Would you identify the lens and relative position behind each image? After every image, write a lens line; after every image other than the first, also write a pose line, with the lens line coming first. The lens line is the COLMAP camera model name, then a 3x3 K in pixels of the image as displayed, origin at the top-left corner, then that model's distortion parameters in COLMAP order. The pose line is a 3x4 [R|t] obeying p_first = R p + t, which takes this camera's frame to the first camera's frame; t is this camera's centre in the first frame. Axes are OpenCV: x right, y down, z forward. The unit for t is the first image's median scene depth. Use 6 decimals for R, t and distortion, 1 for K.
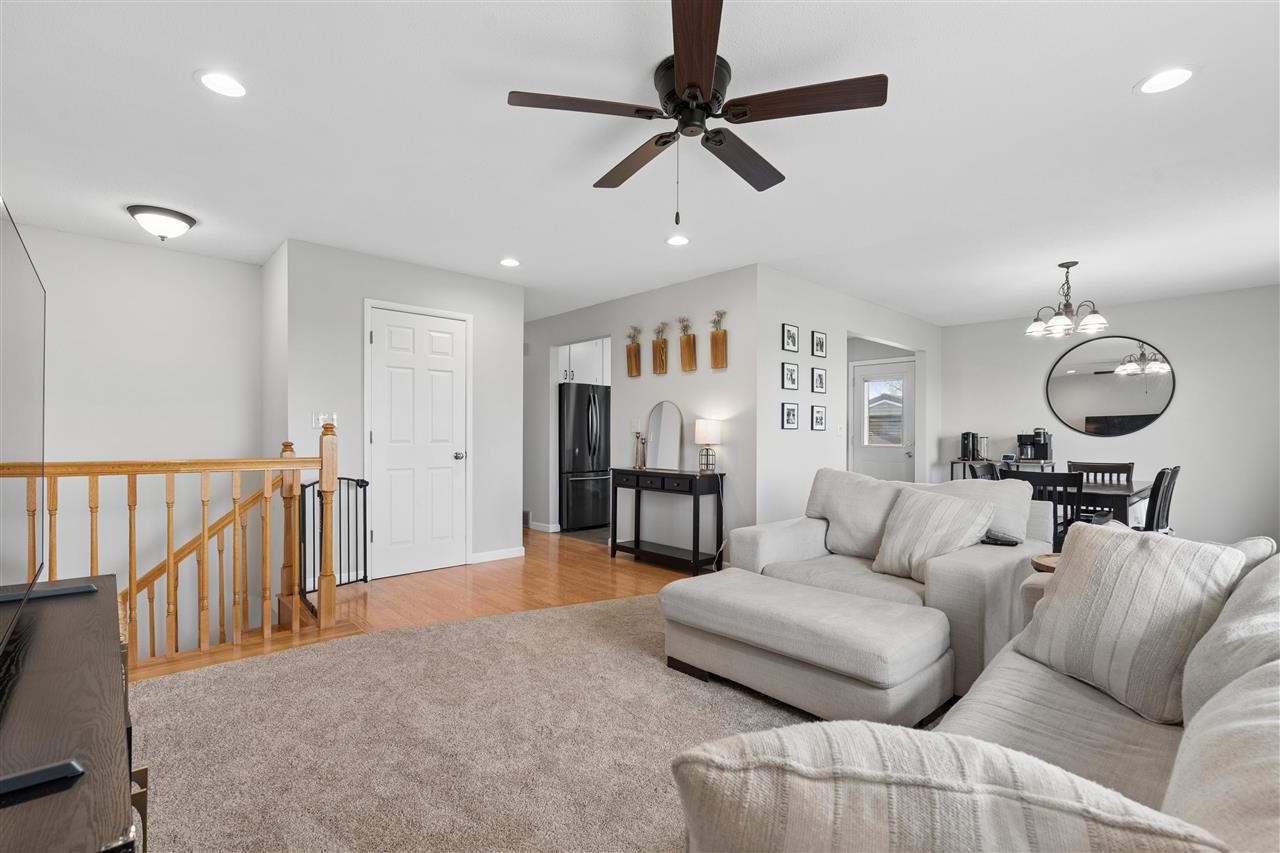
lens RADIAL K [[581.7, 0, 636.9], [0, 581.7, 439.5], [0, 0, 1]] dist [-0.000091, 0.000362]
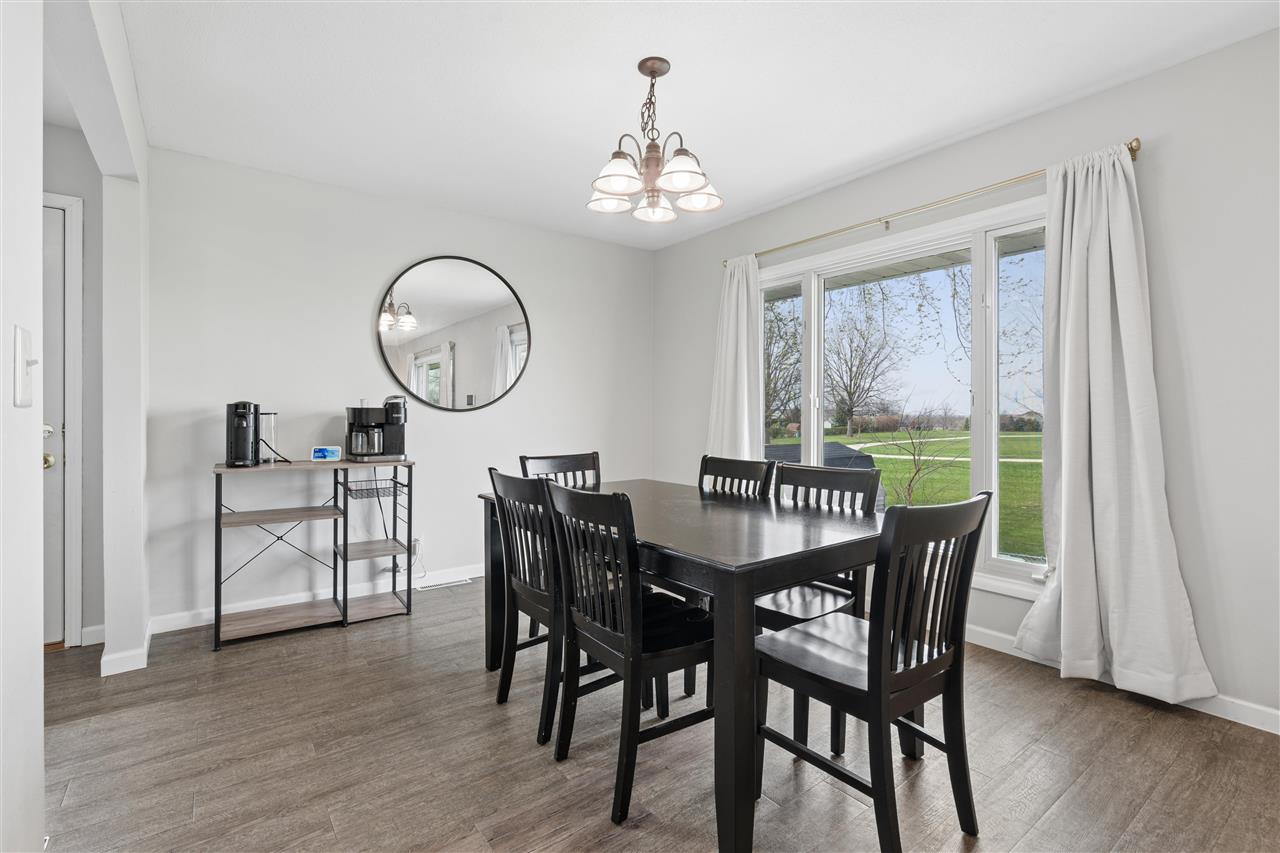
lens RADIAL K [[585.8, 0, 640.0], [0, 585.8, 426.5], [0, 0, 1]] dist [-0.000376, -0.000001]
pose [[0.102701, -0.015817, 0.994586, 0.114284], [0.008347, 0.999852, 0.015039, 0.001348], [-0.994677, 0.006758, 0.102818, 0.481207]]
